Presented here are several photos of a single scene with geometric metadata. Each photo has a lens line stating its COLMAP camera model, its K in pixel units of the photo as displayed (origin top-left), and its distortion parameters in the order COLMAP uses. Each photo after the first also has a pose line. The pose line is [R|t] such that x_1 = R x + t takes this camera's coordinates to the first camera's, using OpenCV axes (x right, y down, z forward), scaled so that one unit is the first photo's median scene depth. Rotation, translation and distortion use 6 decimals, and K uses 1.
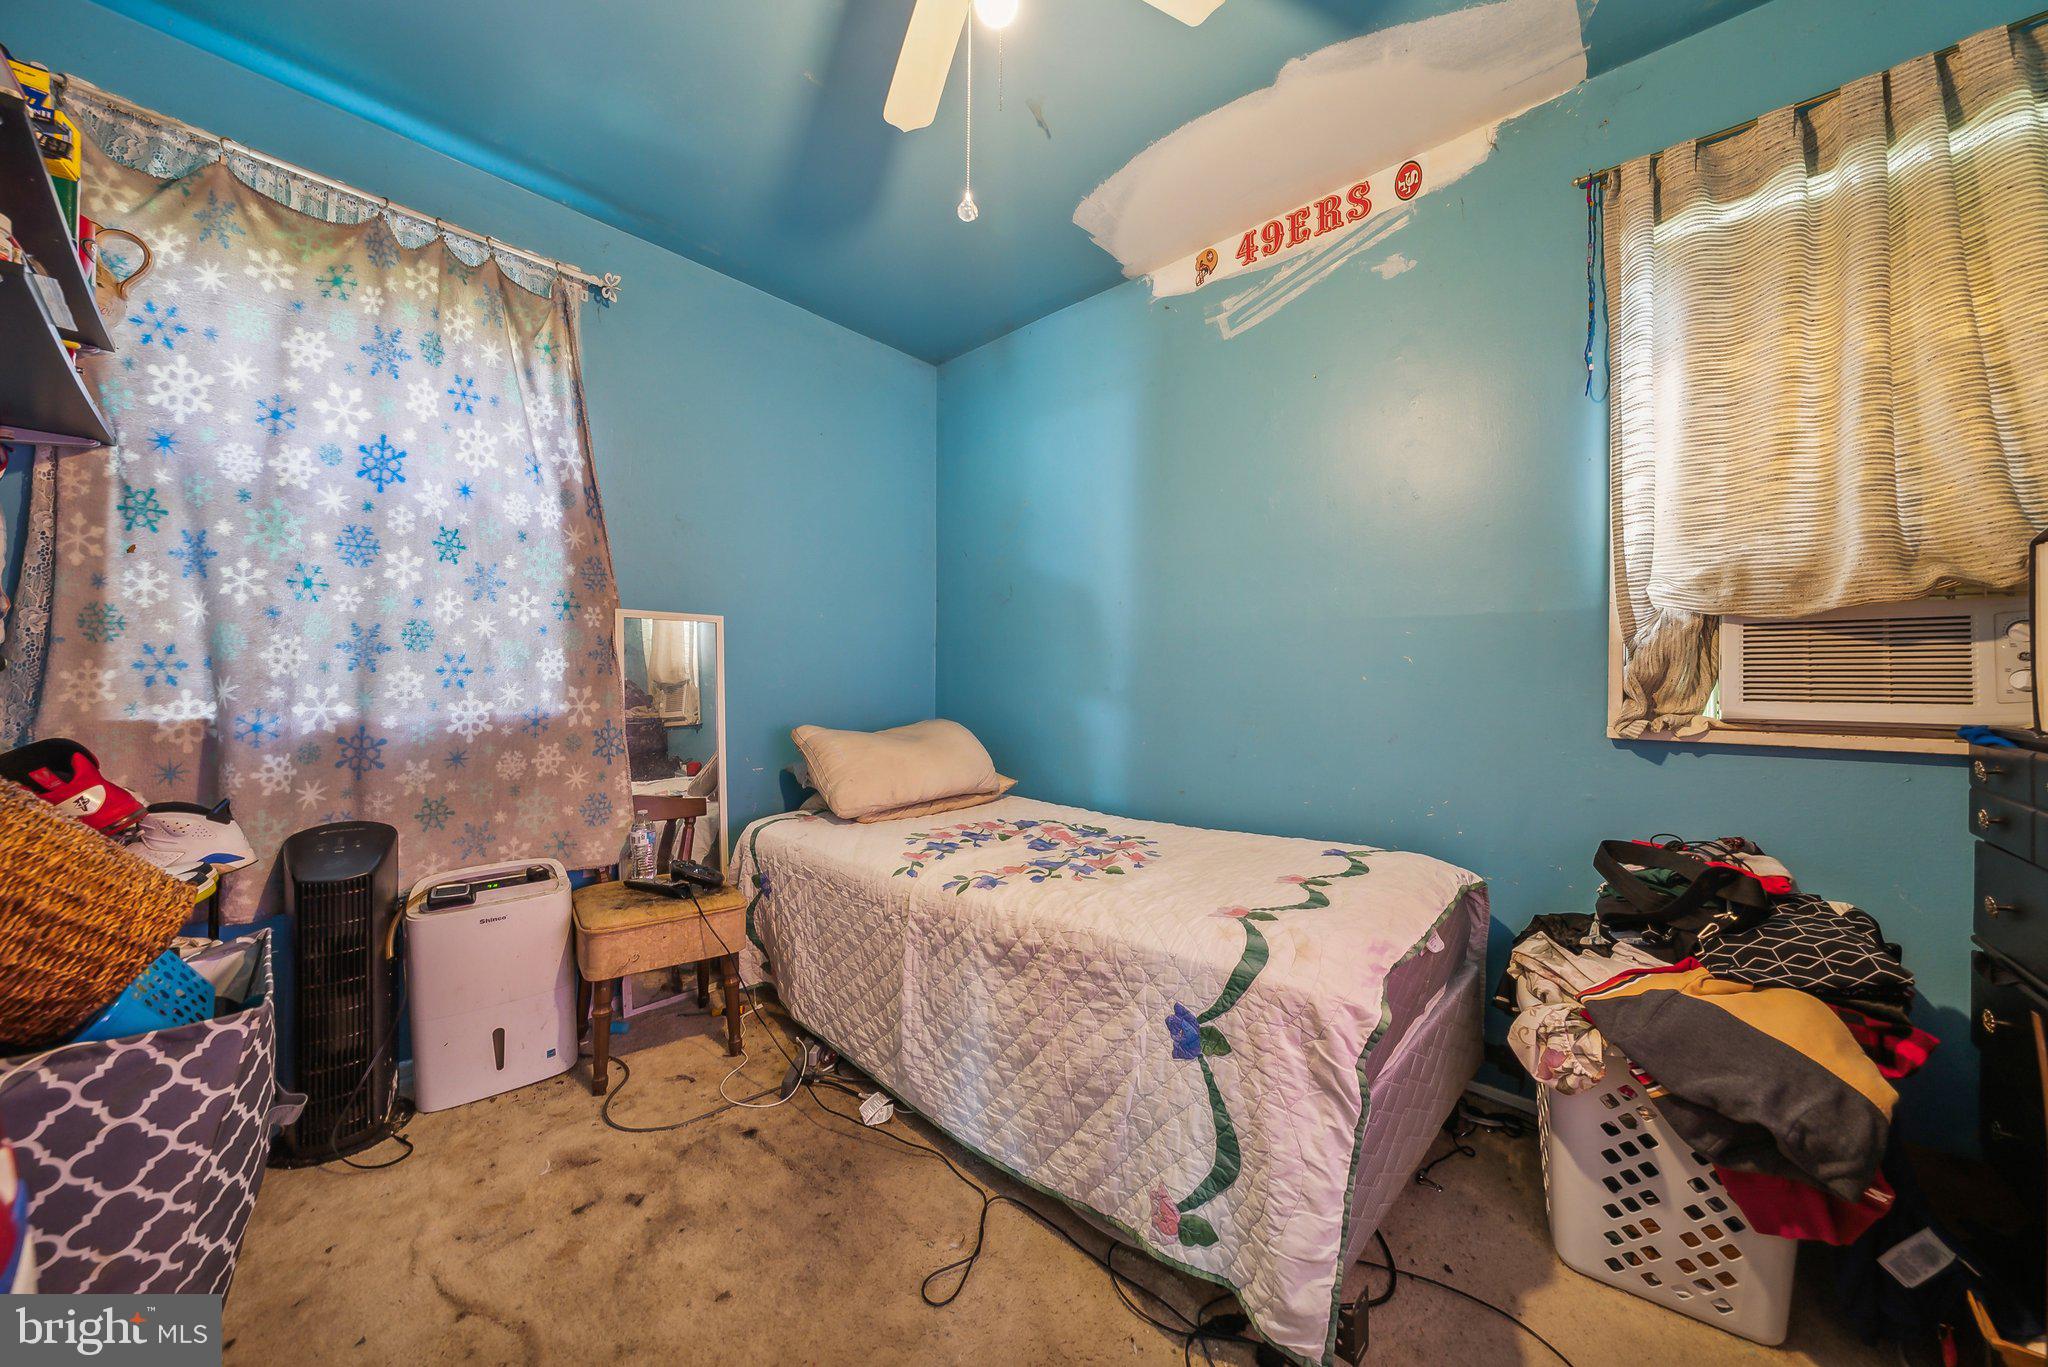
lens RADIAL K [[708.0, 0, 1019.0], [0, 708.0, 686.9], [0, 0, 1]] dist [-0.009105, 0.000003]
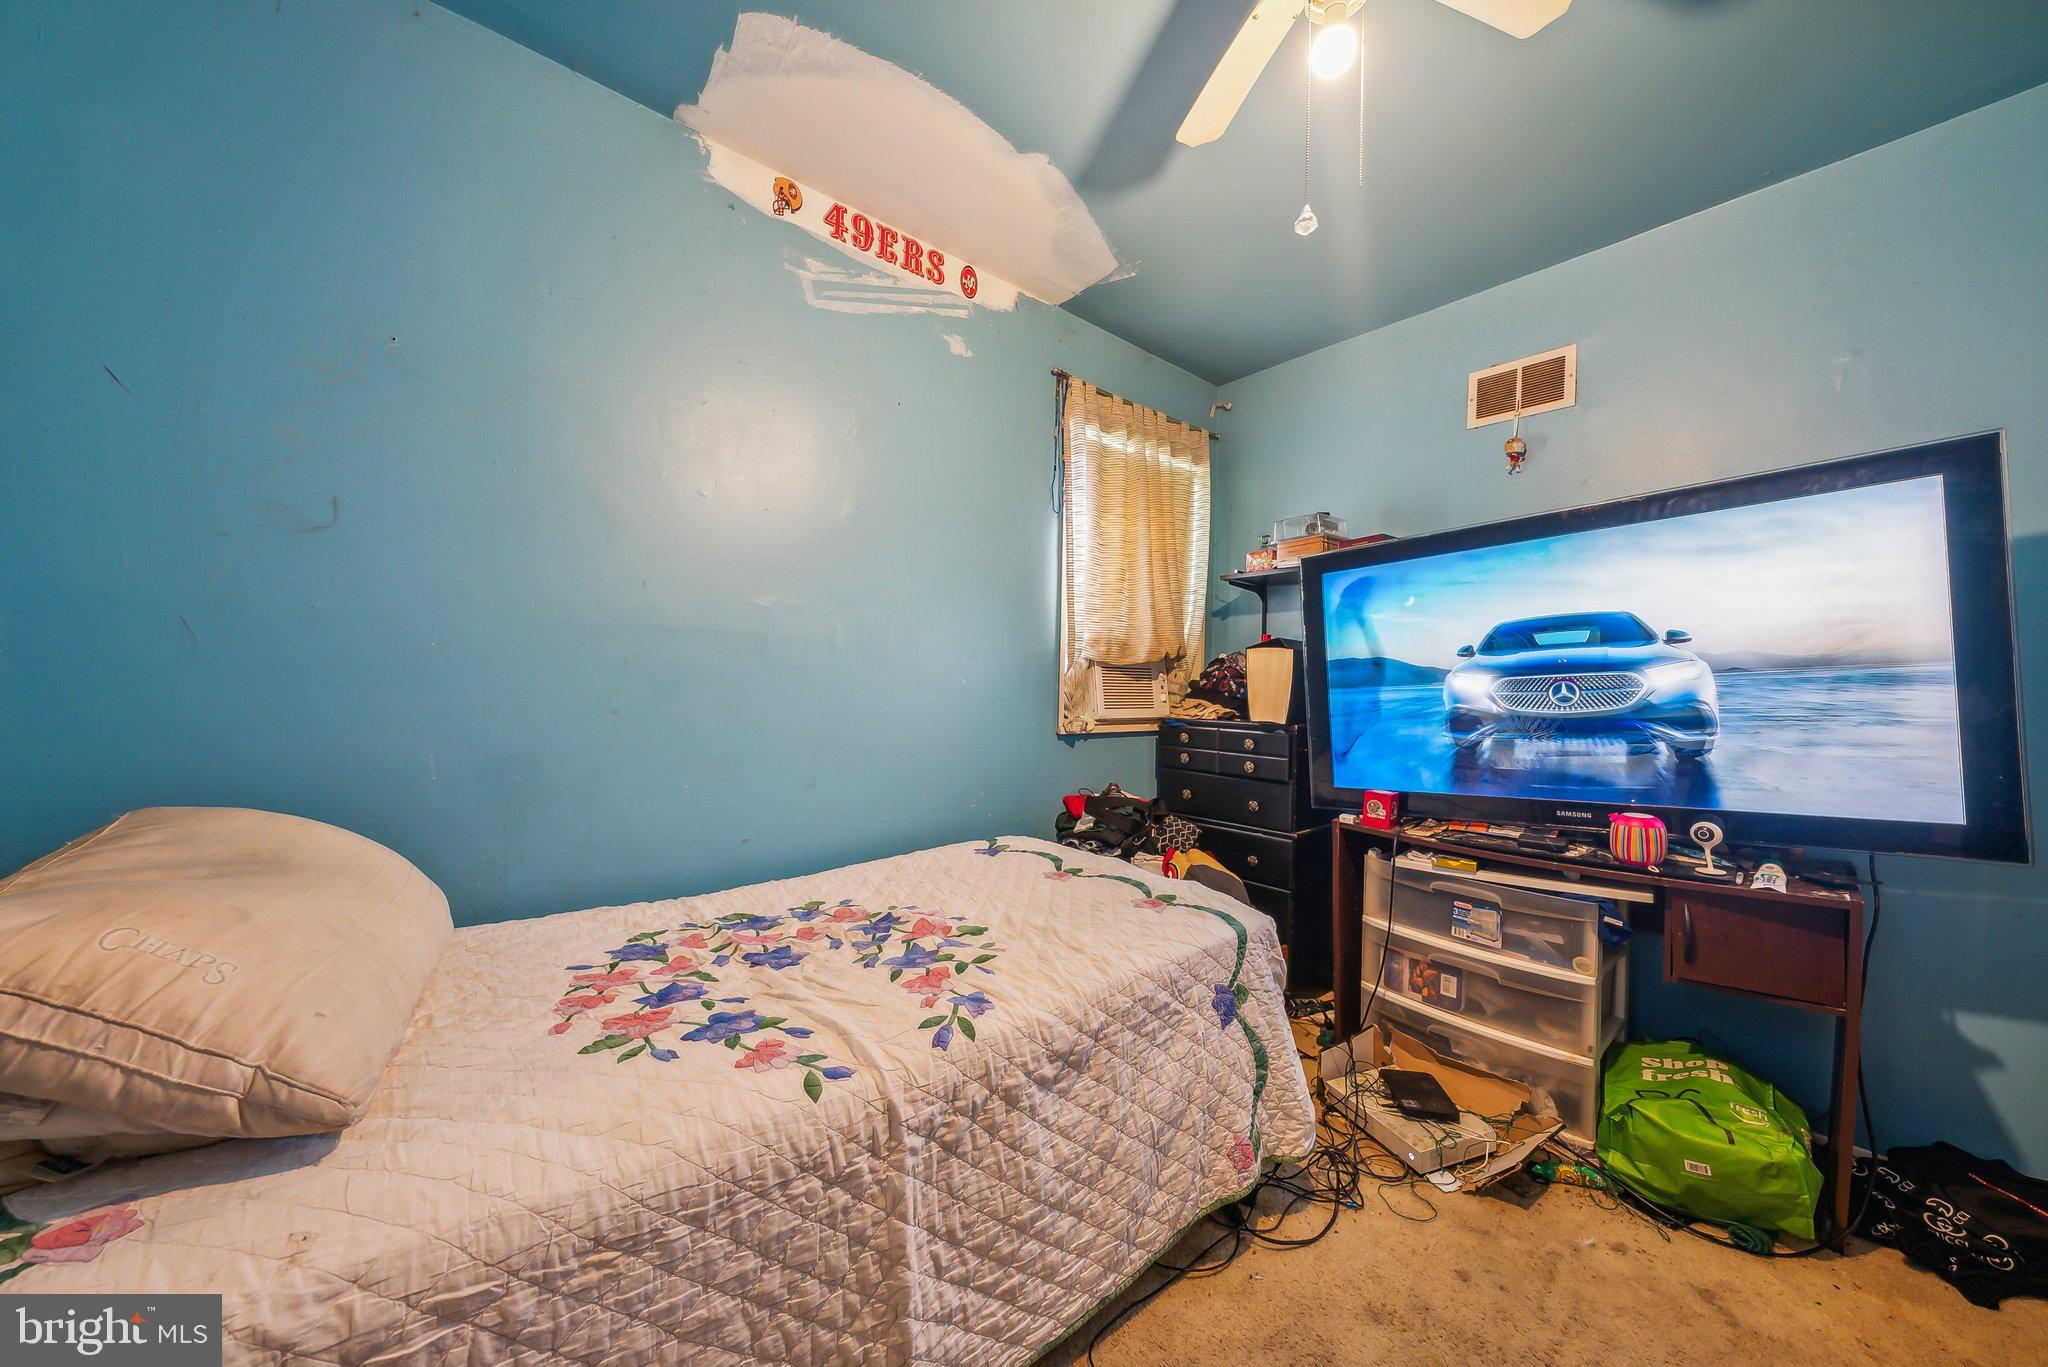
lens RADIAL K [[708.0, 0, 1019.0], [0, 708.0, 686.9], [0, 0, 1]] dist [-0.009105, 0.000003]
pose [[0.136585, -0.006520, 0.990607, -0.728809], [-0.008495, 0.999934, 0.007753, -0.044484], [-0.990592, -0.009474, 0.136521, 0.855587]]
